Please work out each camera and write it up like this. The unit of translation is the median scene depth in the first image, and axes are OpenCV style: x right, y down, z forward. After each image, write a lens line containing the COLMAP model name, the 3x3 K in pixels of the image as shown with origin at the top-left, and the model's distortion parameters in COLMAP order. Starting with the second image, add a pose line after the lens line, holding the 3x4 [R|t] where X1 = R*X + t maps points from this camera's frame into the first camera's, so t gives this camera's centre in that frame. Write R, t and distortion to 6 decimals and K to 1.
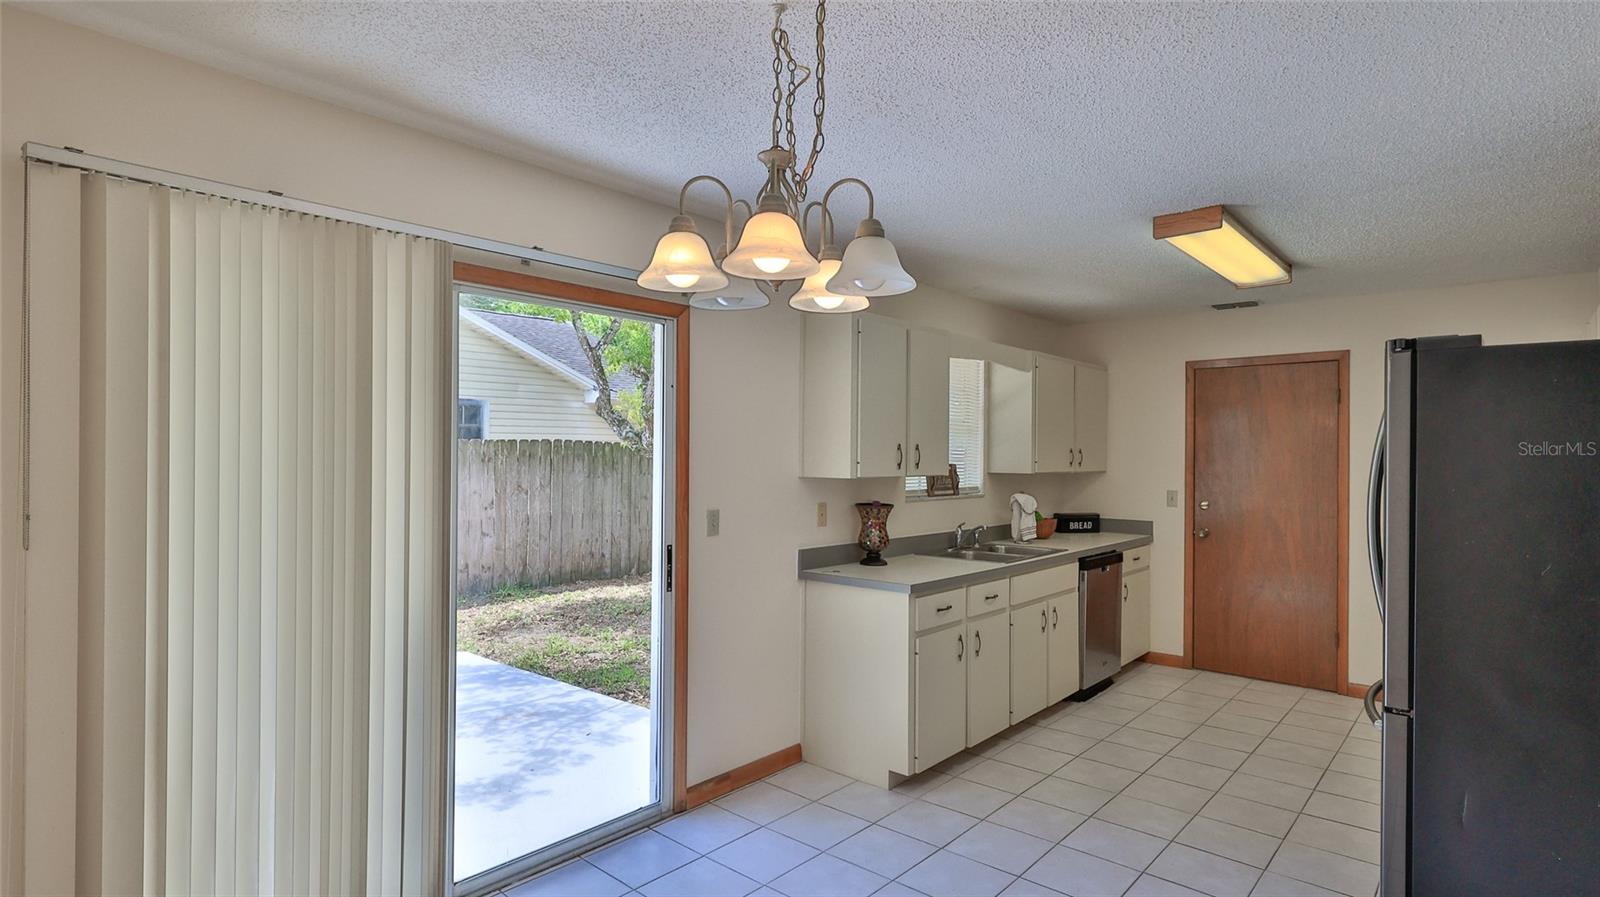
lens RADIAL K [[822.8, 0, 785.5], [0, 822.8, 447.5], [0, 0, 1]] dist [0.000896, -0.001292]
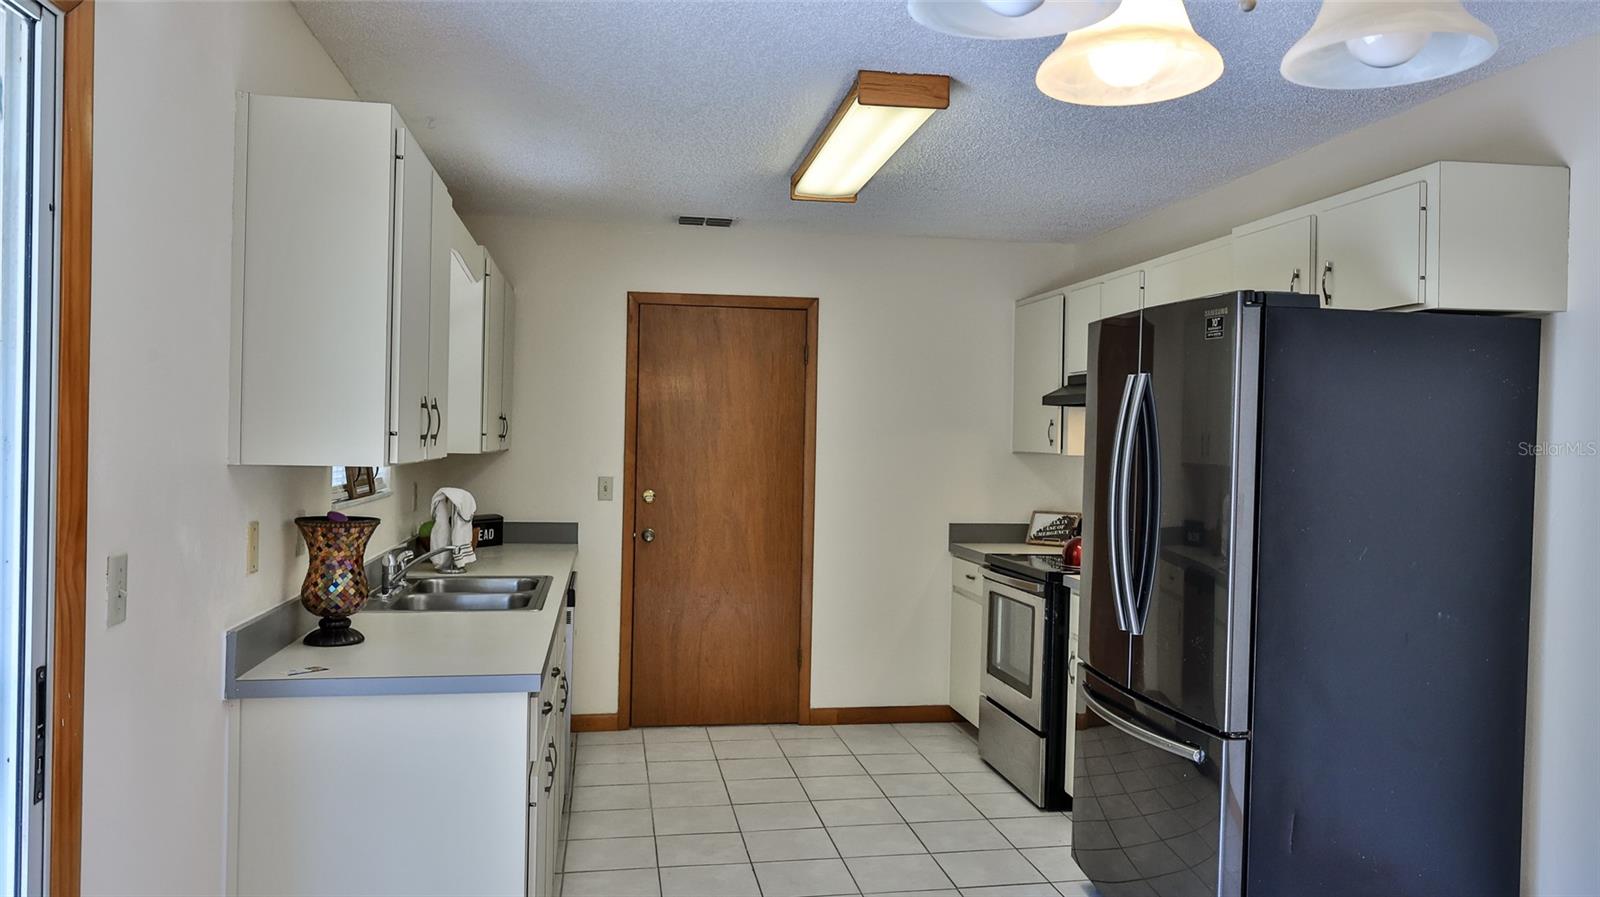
lens RADIAL K [[1165.5, 0, 791.1], [0, 1165.5, 441.6], [0, 0, 1]] dist [-0.002829, 0.000069]
pose [[0.616329, 0.001058, 0.787488, -0.222003], [-0.019672, 0.999708, 0.014053, 0.006552], [-0.787243, -0.024153, 0.616170, 0.299651]]
